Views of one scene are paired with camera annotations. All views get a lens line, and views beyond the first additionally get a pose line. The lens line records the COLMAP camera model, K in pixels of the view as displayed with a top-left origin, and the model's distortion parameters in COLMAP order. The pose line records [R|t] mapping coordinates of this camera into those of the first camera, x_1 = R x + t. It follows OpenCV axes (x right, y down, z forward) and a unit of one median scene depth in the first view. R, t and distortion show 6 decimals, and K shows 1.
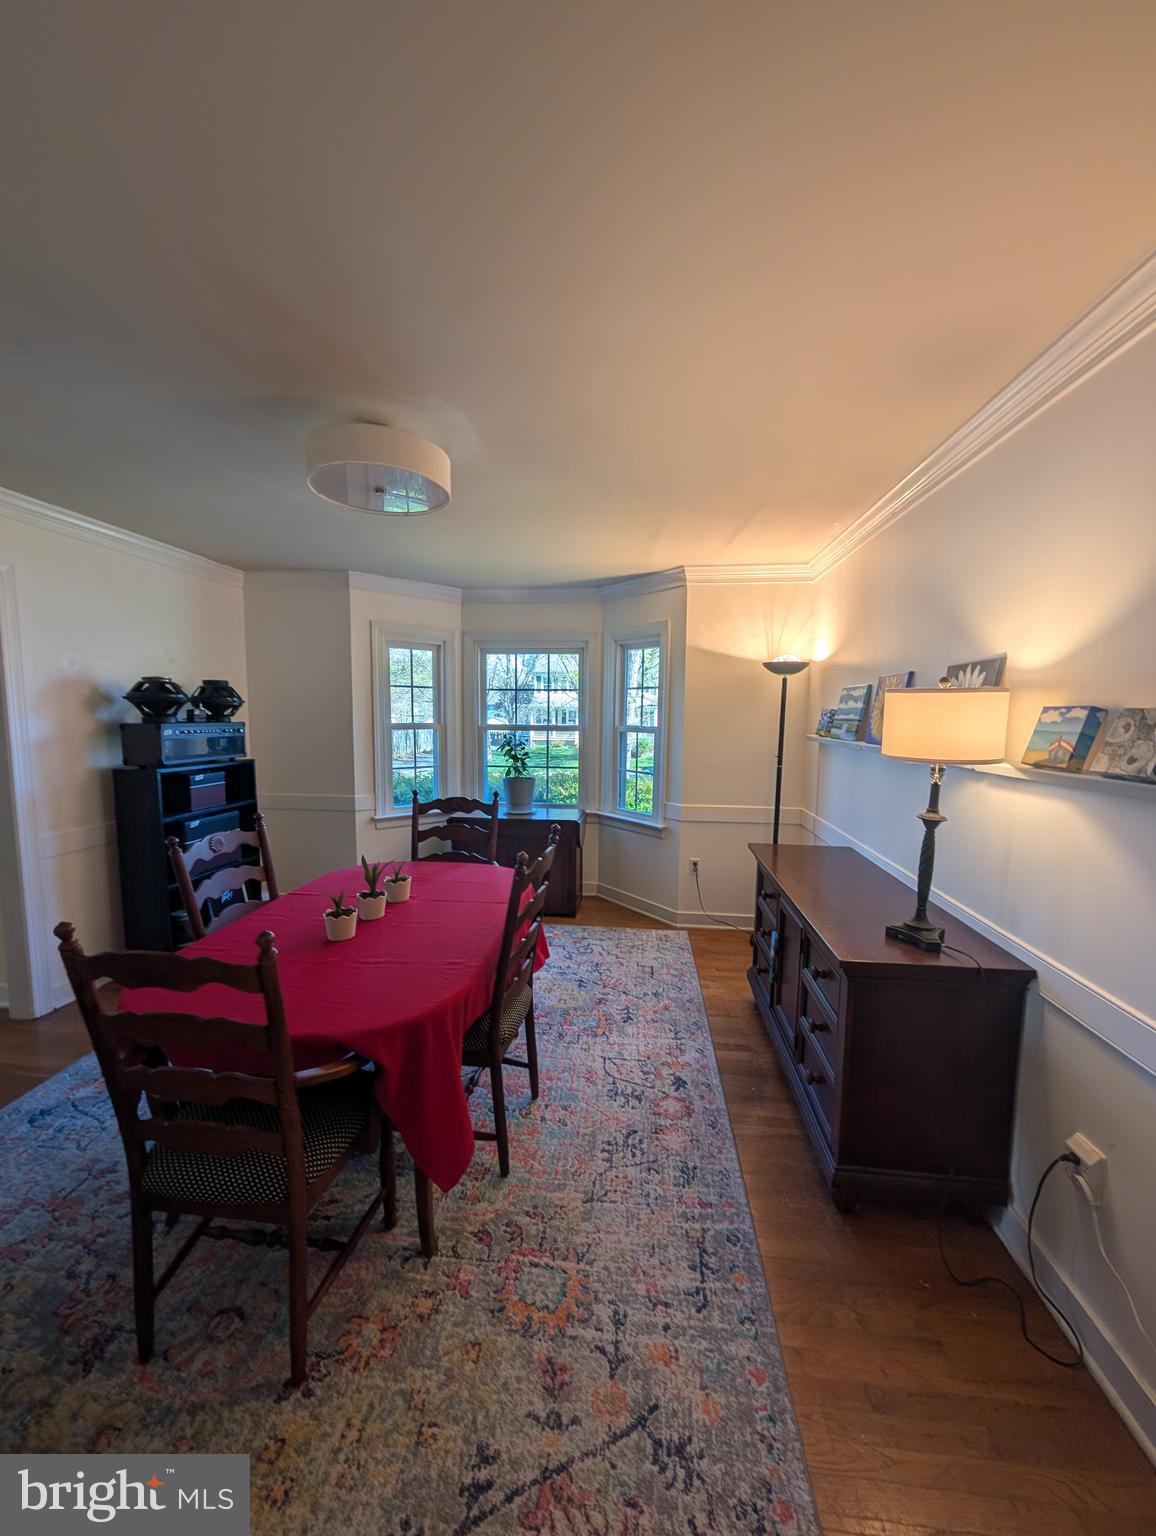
lens RADIAL K [[582.2, 0, 585.1], [0, 582.2, 771.1], [0, 0, 1]] dist [0.001875, 0.000135]
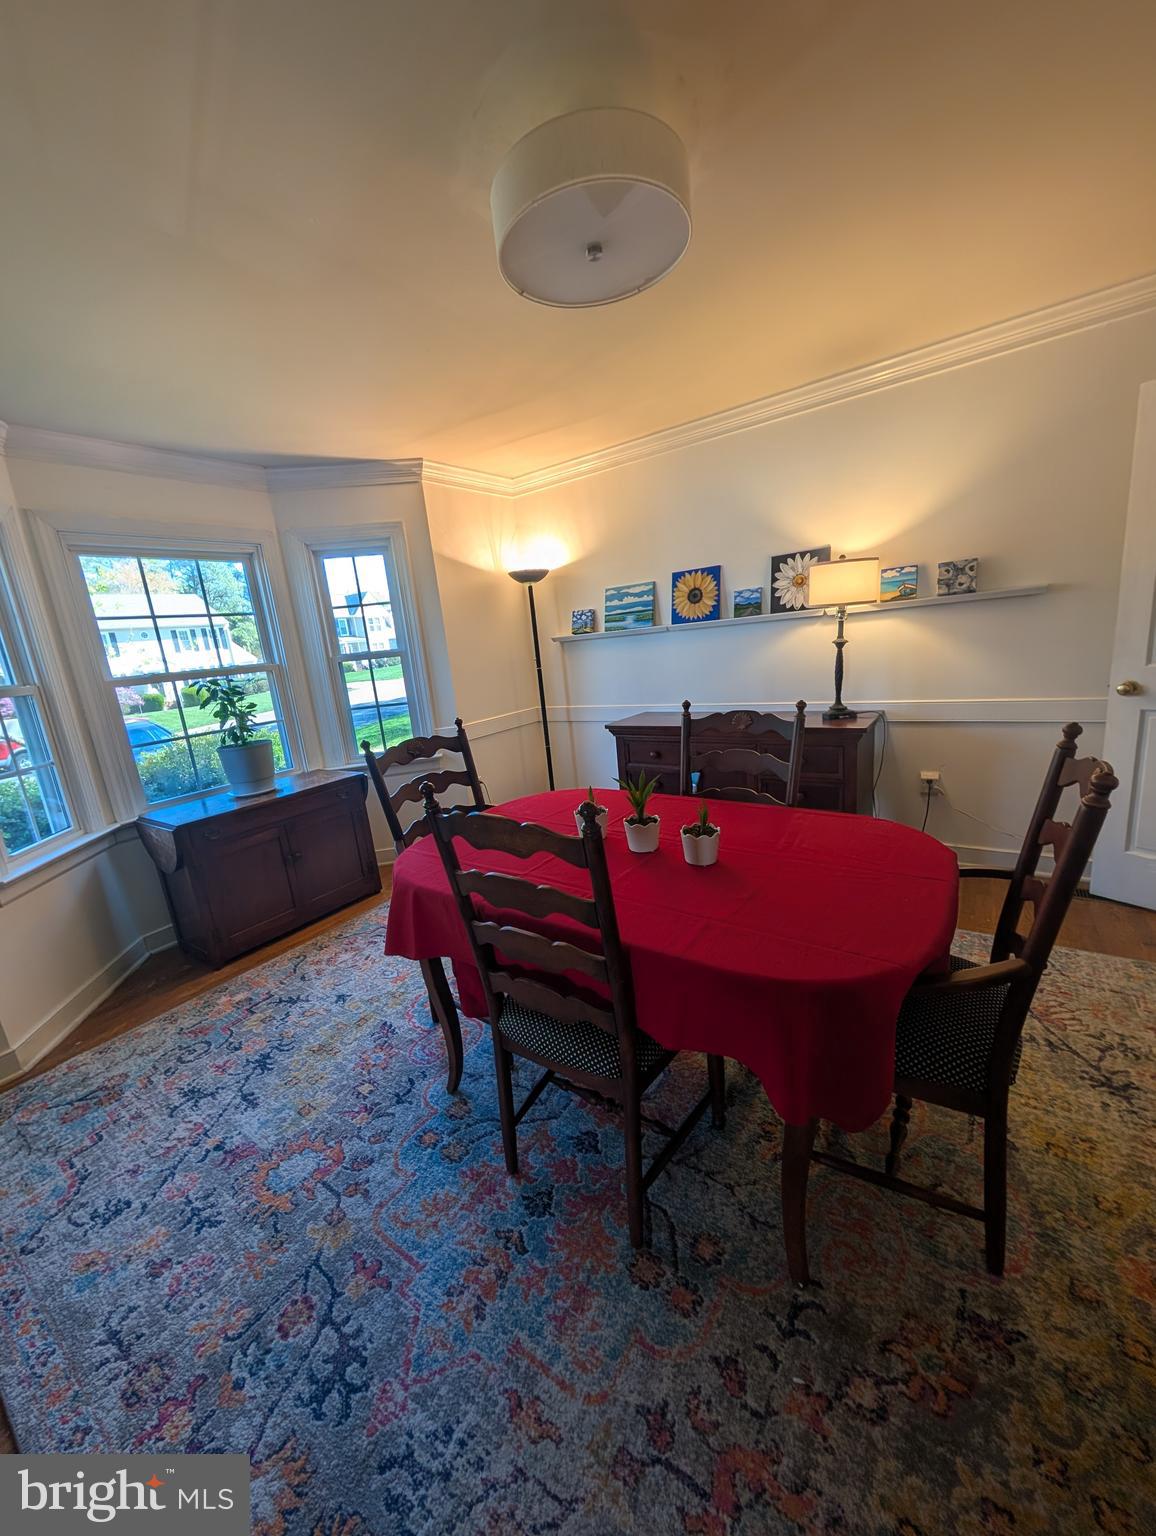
lens RADIAL K [[582.2, 0, 580.8], [0, 582.2, 772.6], [0, 0, 1]] dist [0.001875, 0.000135]
pose [[0.474070, -0.254886, 0.842787, -0.642342], [0.194832, 0.963822, 0.181898, -0.003632], [-0.858661, 0.077969, 0.506579, 0.412529]]
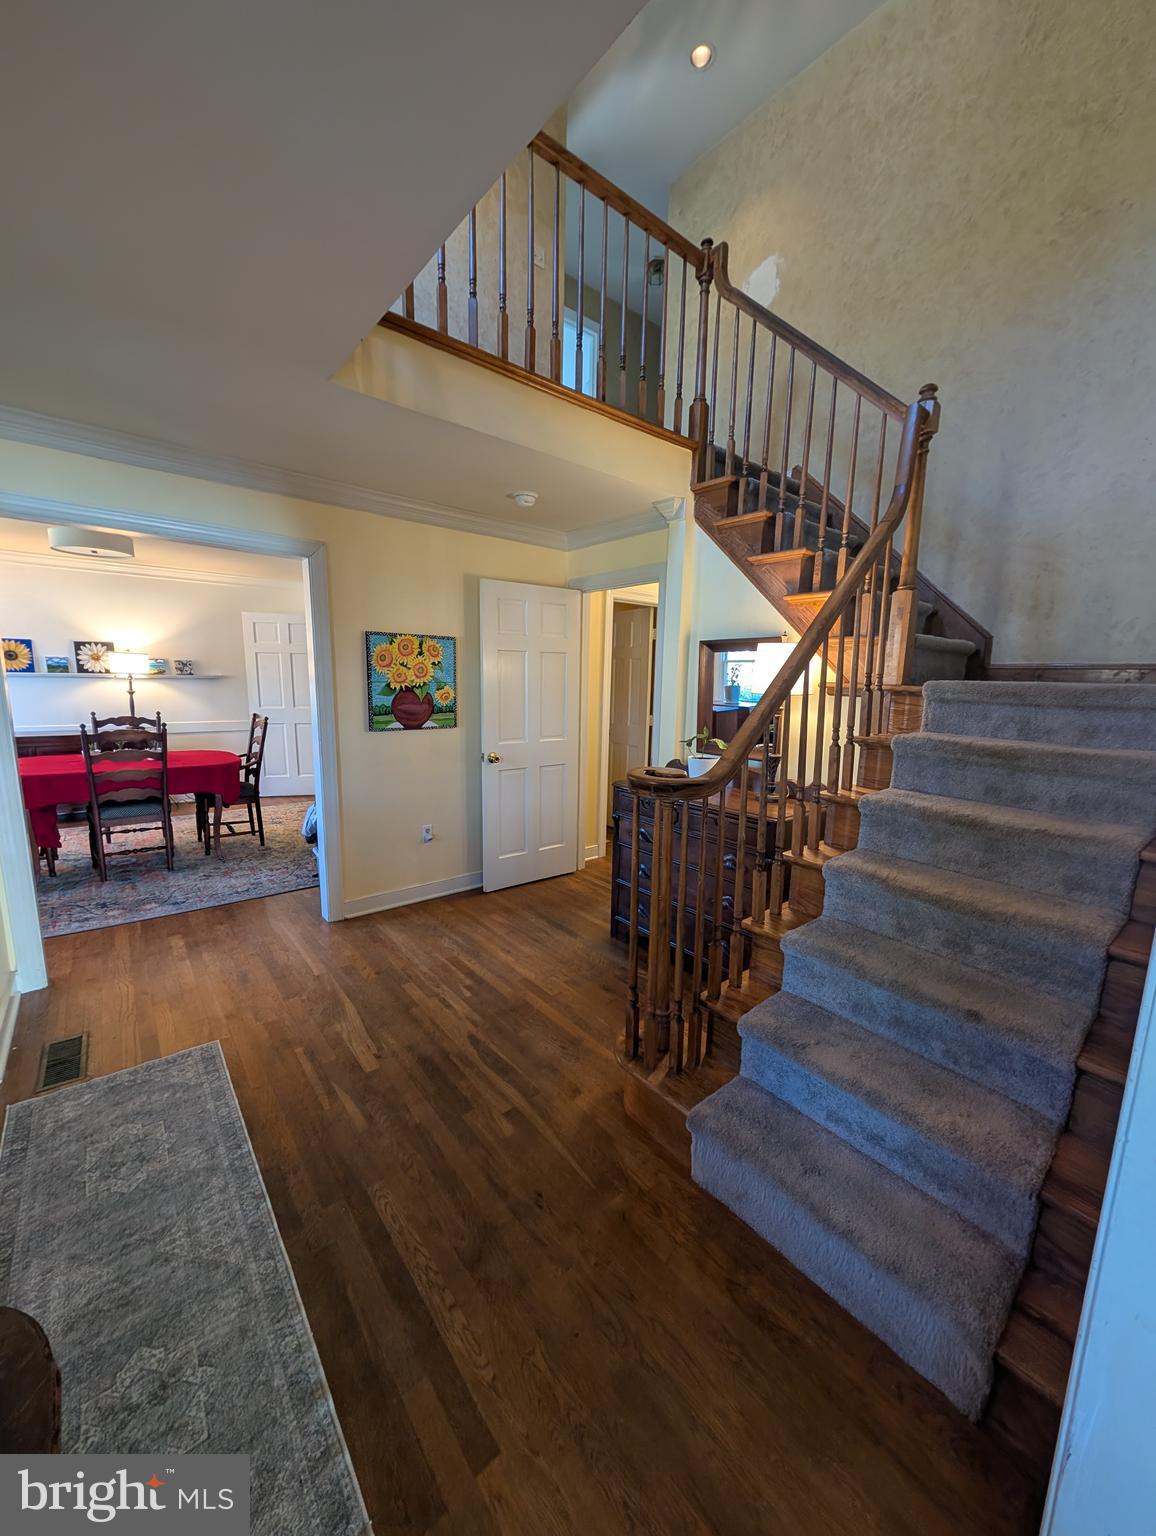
lens RADIAL K [[582.2, 0, 580.6], [0, 582.2, 768.6], [0, 0, 1]] dist [0.001875, 0.000135]
pose [[-0.718483, -0.136020, 0.682115, -1.815979], [0.042469, 0.970283, 0.238216, -0.089860], [-0.694247, 0.200123, -0.691355, 0.810178]]
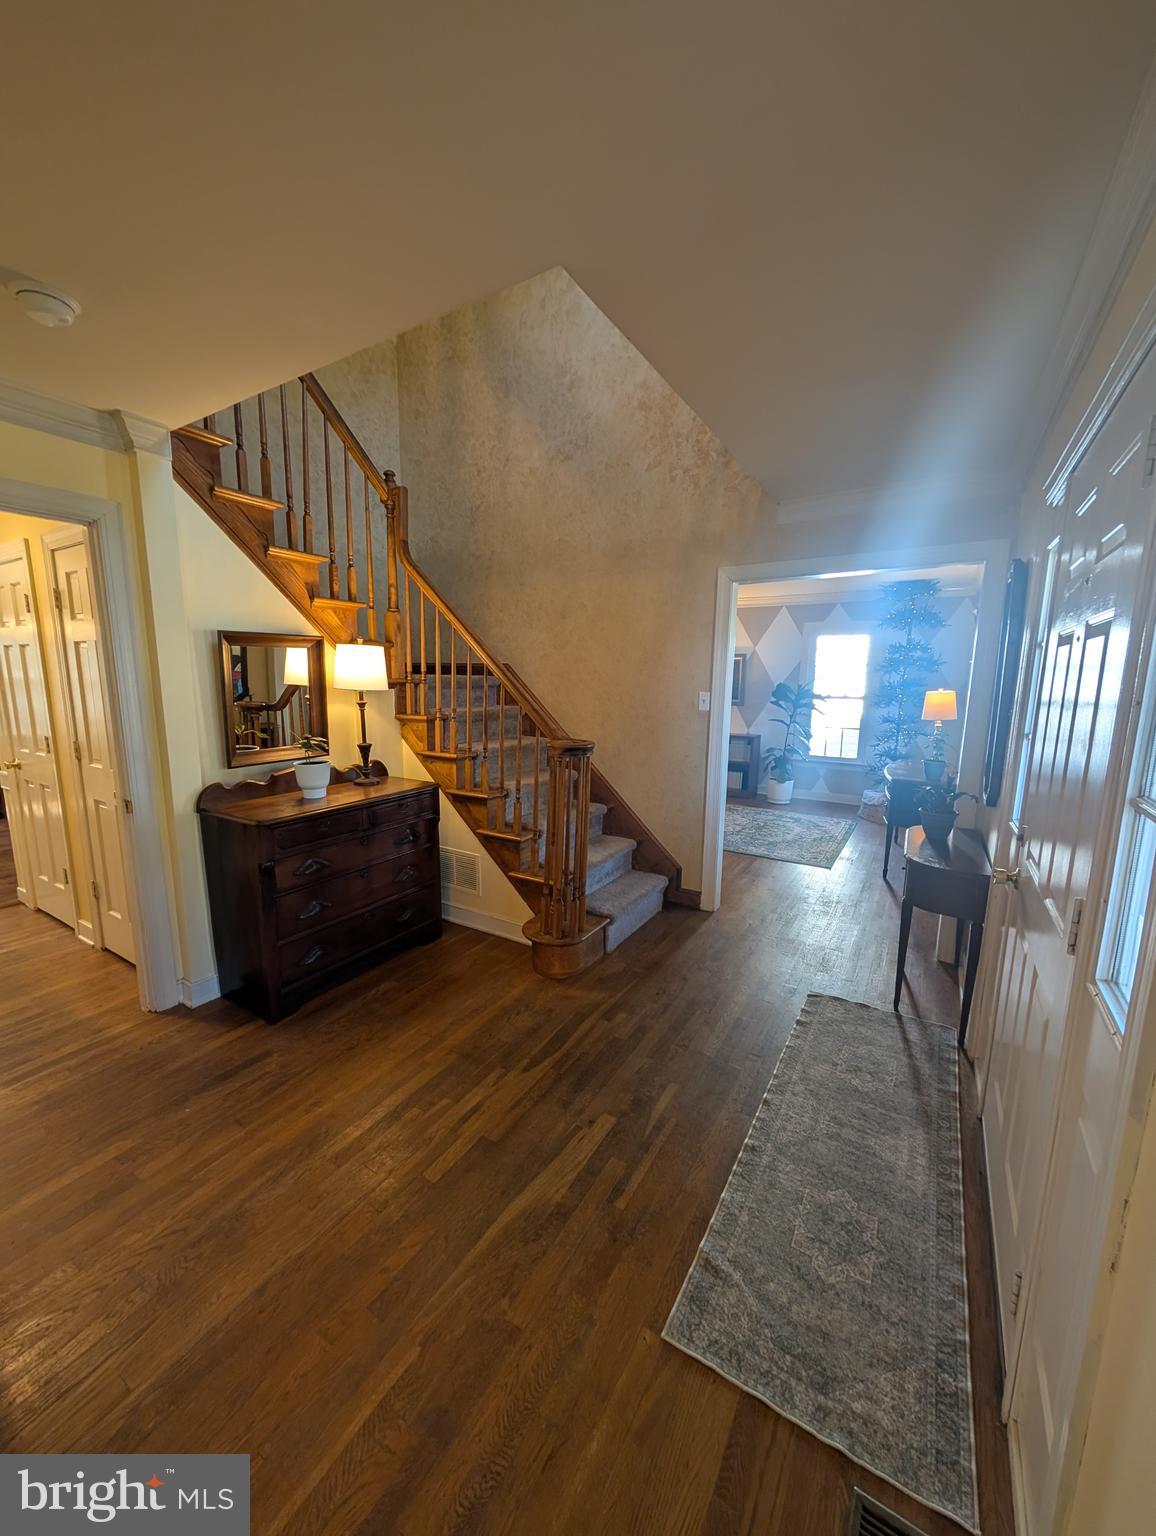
lens RADIAL K [[582.2, 0, 580.7], [0, 582.2, 767.4], [0, 0, 1]] dist [0.001875, 0.000135]
pose [[-0.415352, 0.126197, -0.900864, -0.768409], [-0.109259, 0.976240, 0.187131, -0.076402], [0.903075, 0.176153, -0.391695, 0.733623]]
